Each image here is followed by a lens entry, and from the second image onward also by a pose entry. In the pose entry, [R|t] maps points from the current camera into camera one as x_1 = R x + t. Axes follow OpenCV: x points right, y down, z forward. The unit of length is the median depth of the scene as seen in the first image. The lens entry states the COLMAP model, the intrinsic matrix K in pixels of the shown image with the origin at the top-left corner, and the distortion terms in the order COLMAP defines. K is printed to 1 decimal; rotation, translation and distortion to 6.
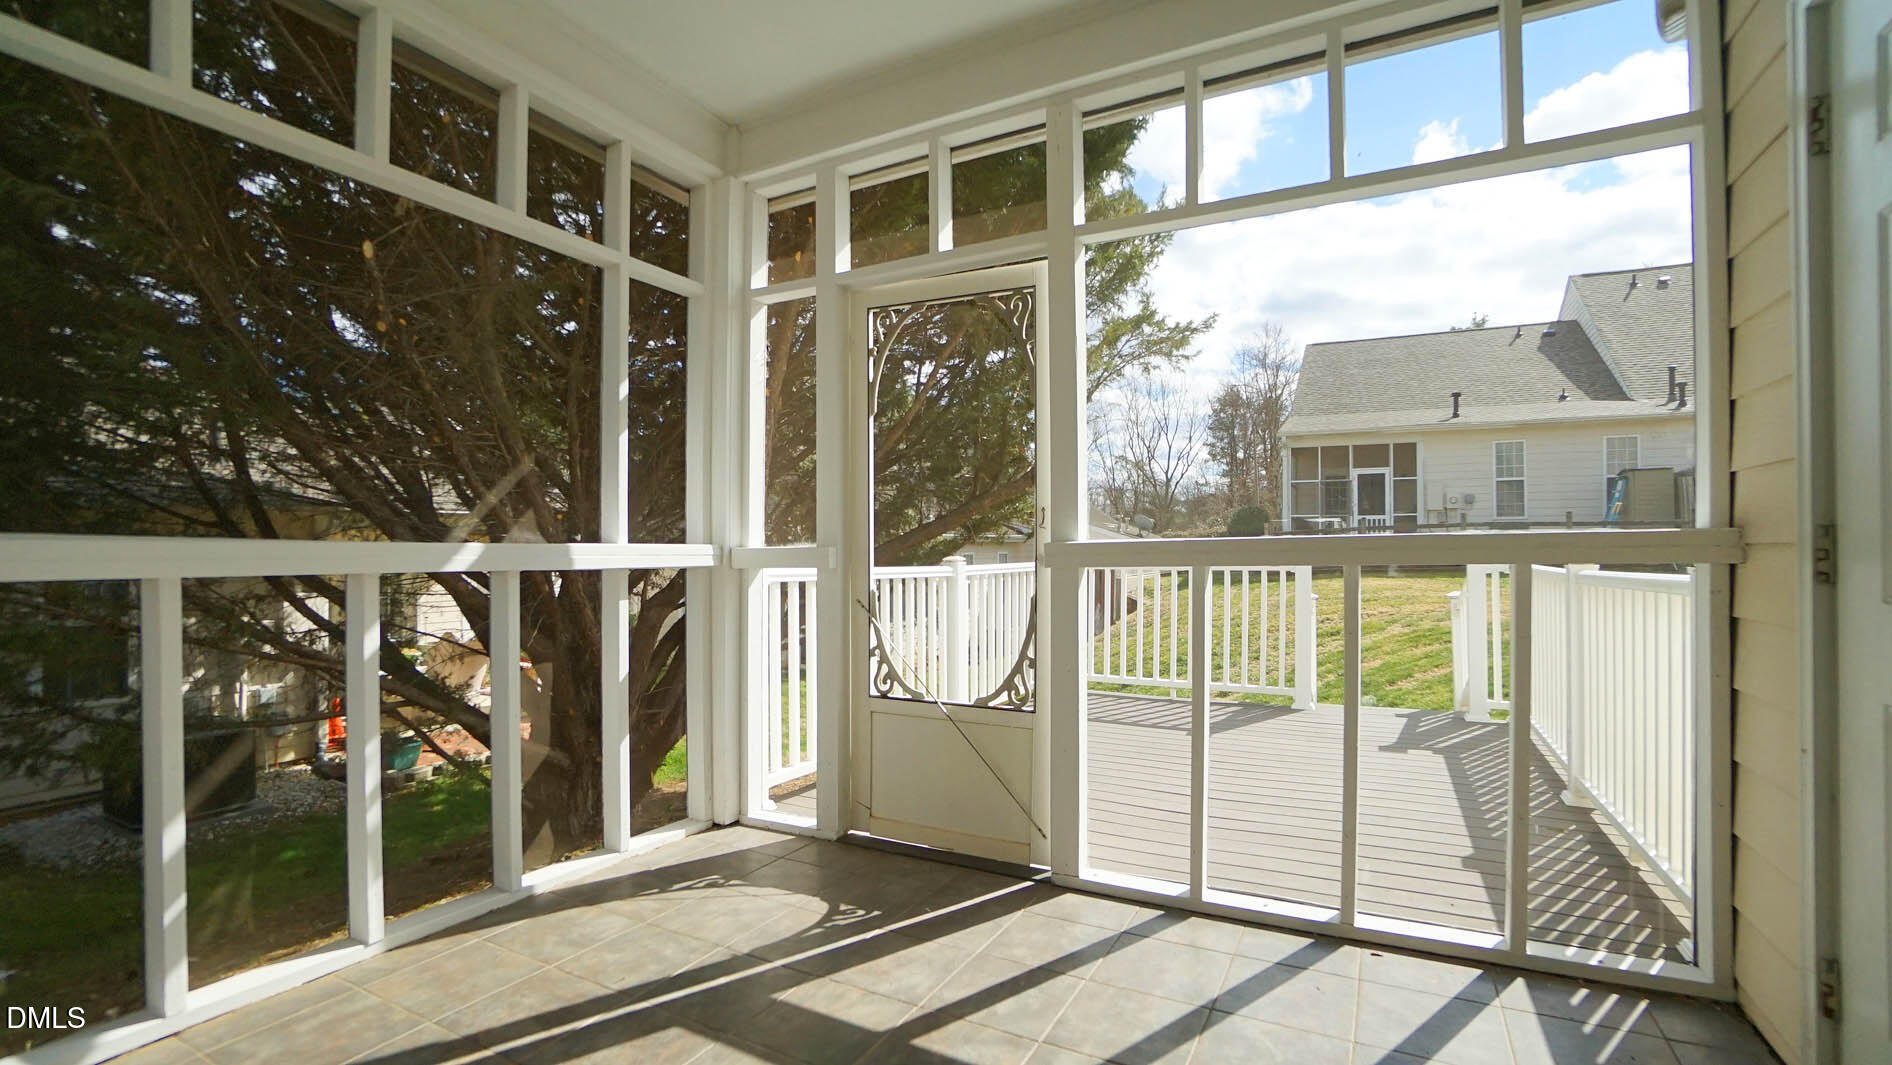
lens RADIAL K [[834.5, 0, 949.8], [0, 834.5, 538.0], [0, 0, 1]] dist [-0.067480, 0.025403]
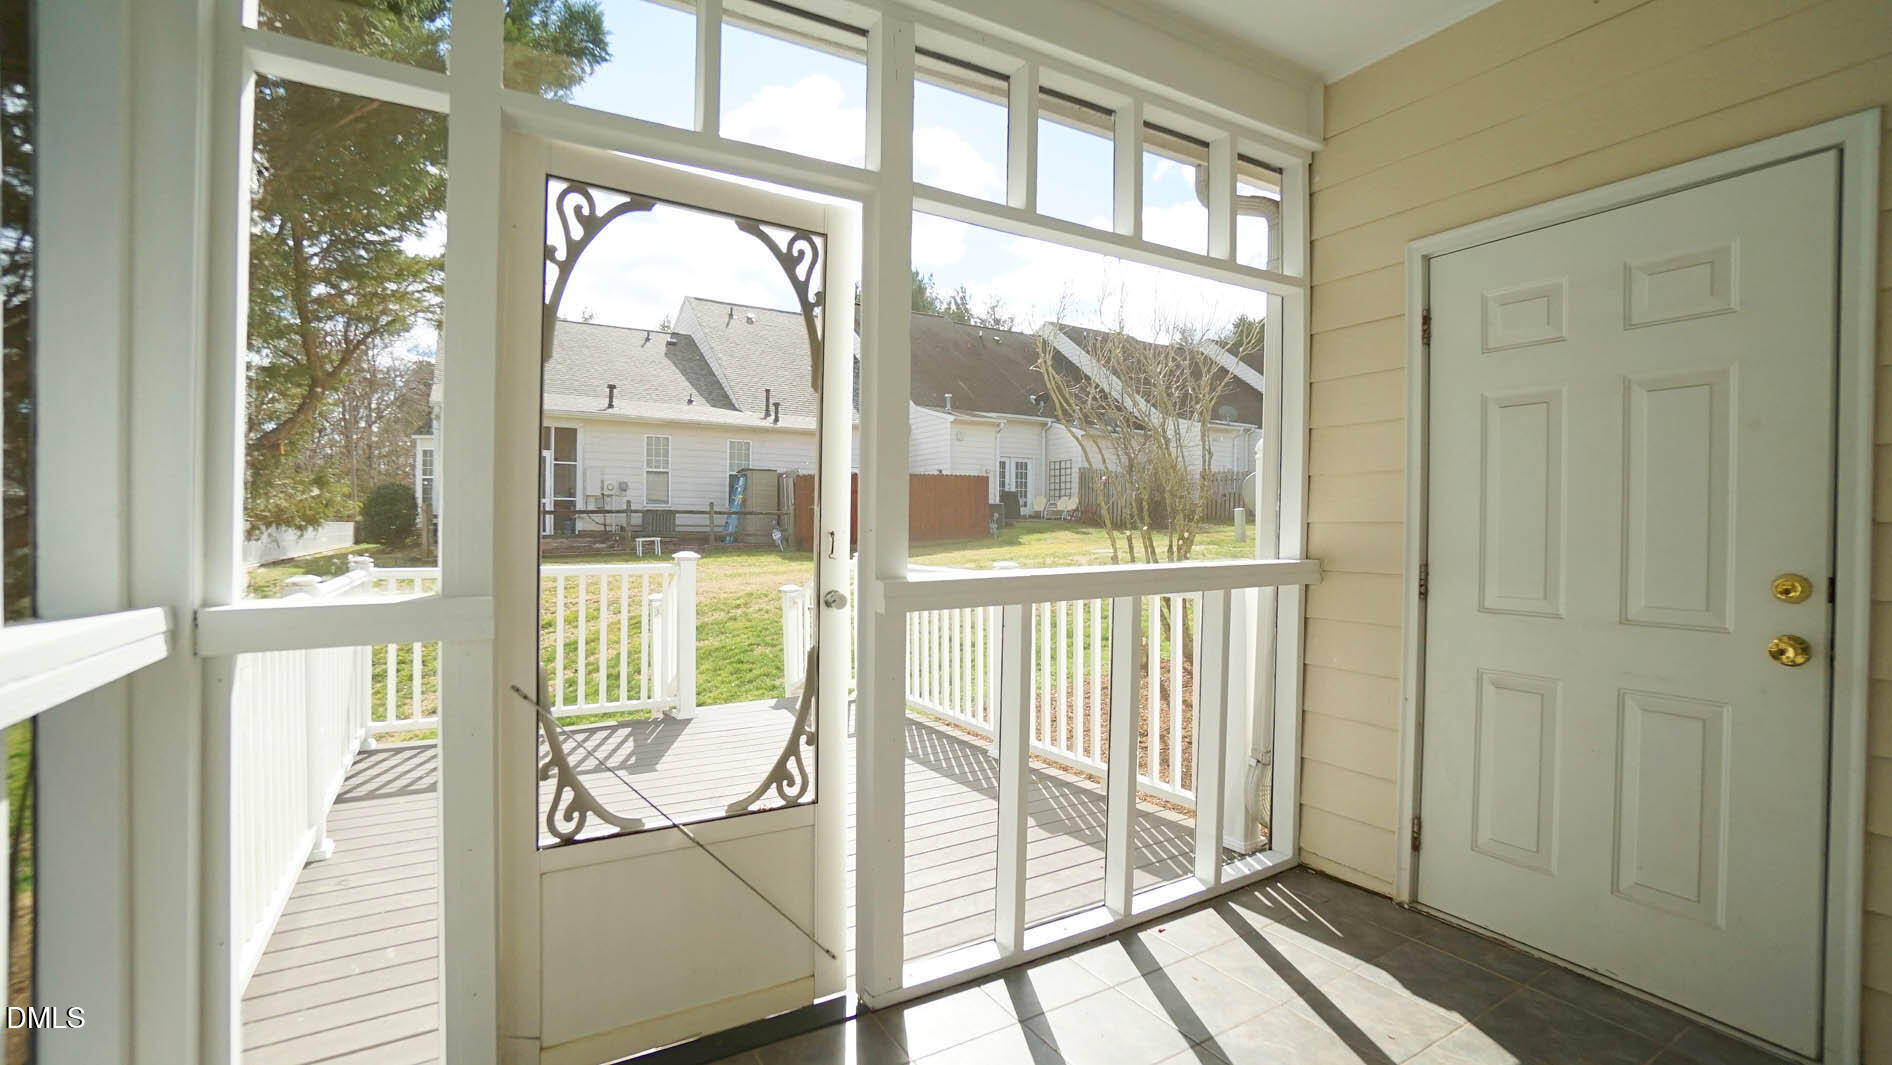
lens RADIAL K [[834.5, 0, 949.8], [0, 834.5, 538.0], [0, 0, 1]] dist [-0.067480, 0.025403]
pose [[0.516732, -0.007249, 0.856116, -0.068367], [-0.015735, 0.999715, 0.017961, -0.006544], [-0.856002, -0.022752, 0.516471, 0.073567]]
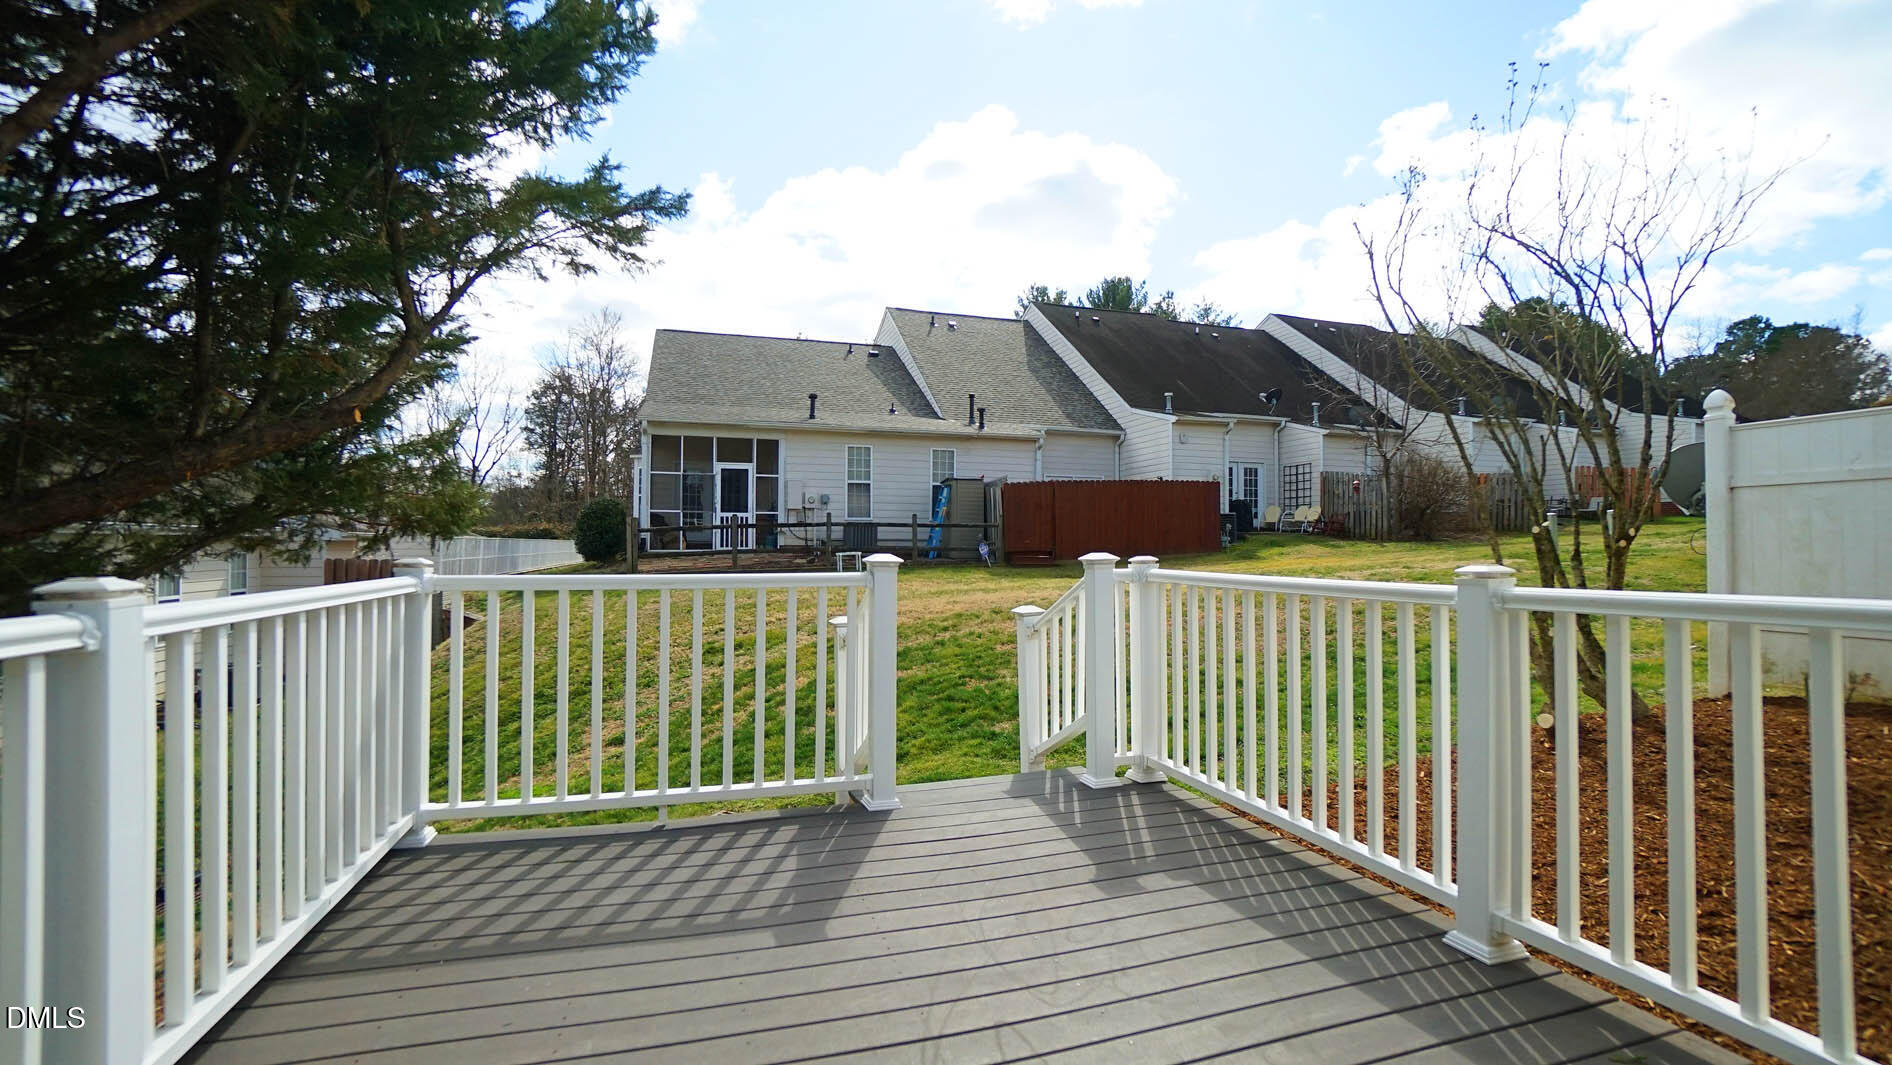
lens RADIAL K [[834.5, 0, 949.8], [0, 834.5, 538.0], [0, 0, 1]] dist [-0.067480, 0.025403]
pose [[0.702318, 0.008042, 0.711818, 0.003655], [-0.009467, 0.999953, -0.001957, 0.001273], [-0.711801, -0.005364, 0.702361, 0.153380]]
